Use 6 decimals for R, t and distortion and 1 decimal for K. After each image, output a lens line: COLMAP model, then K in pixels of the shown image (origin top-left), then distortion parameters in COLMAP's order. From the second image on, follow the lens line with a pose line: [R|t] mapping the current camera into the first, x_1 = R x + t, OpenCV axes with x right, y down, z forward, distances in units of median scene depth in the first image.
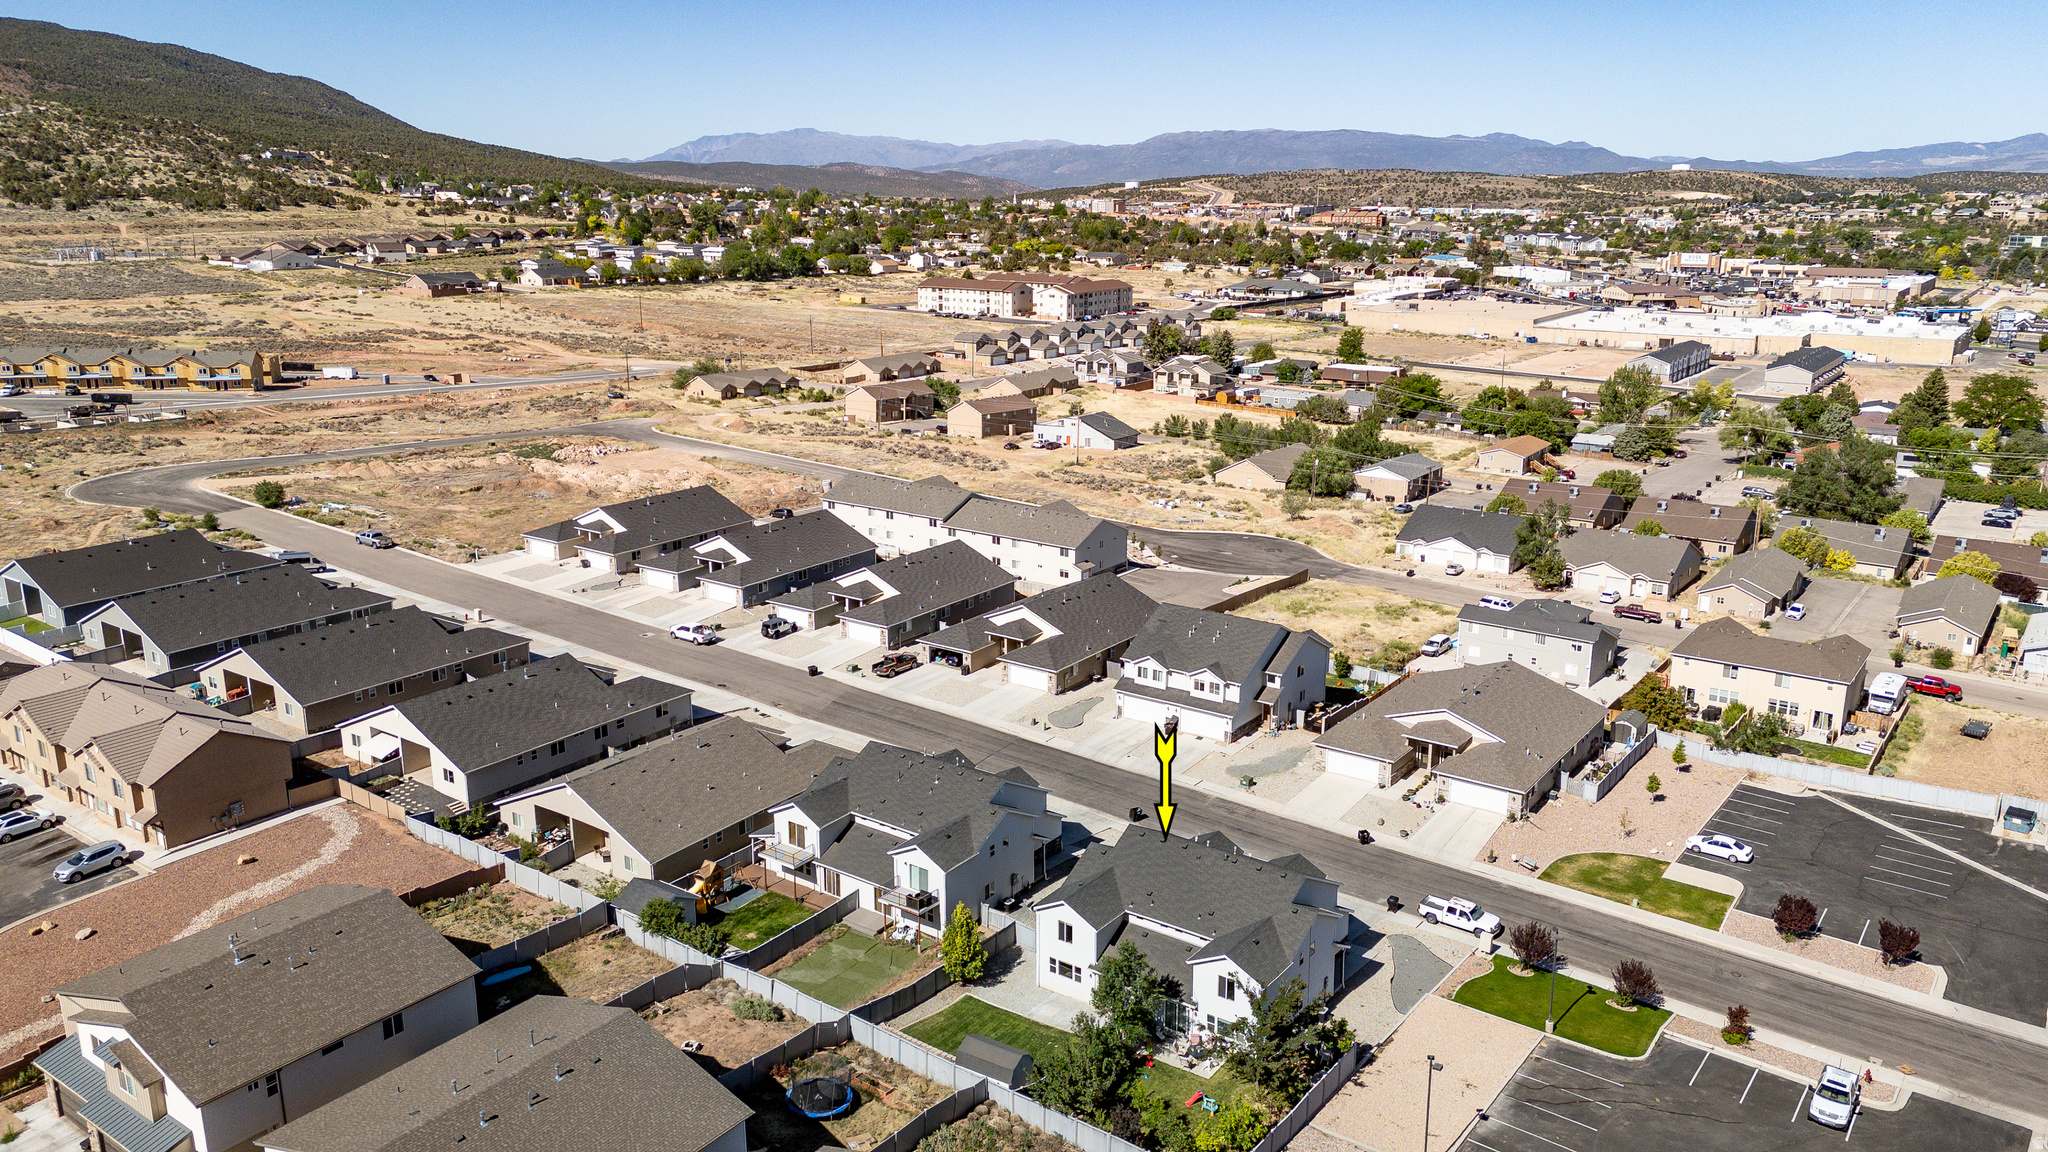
lens RADIAL K [[1509.8, 0, 1024.0], [0, 1509.8, 576.0], [0, 0, 1]] dist [0.047780, -0.000972]
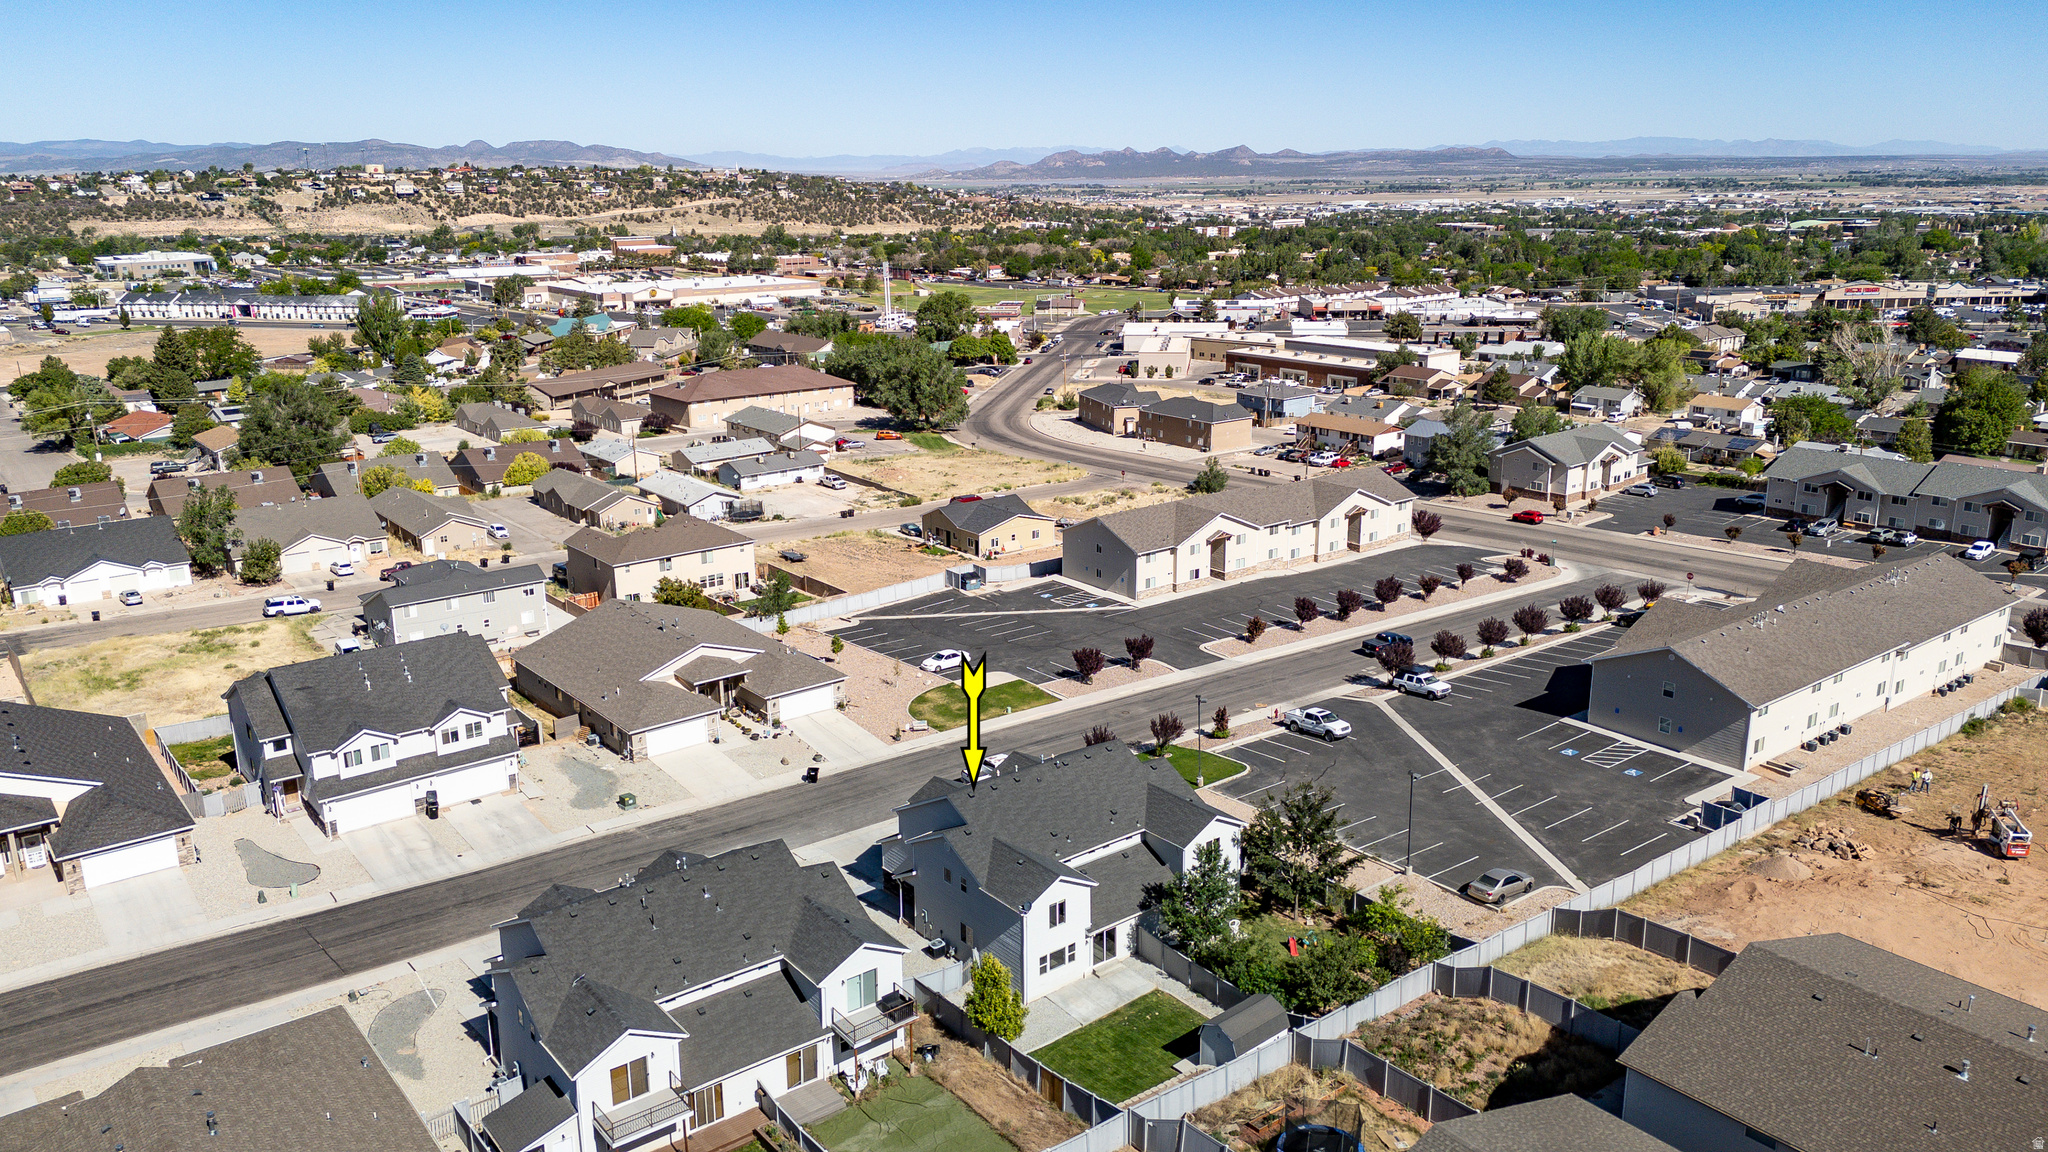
lens RADIAL K [[1509.8, 0, 1024.0], [0, 1509.8, 576.0], [0, 0, 1]] dist [0.047780, -0.000972]
pose [[0.257761, -0.258810, 0.930901, -0.533773], [0.255756, 0.947368, 0.192571, -0.080658], [-0.931745, 0.188446, 0.310387, 0.546249]]
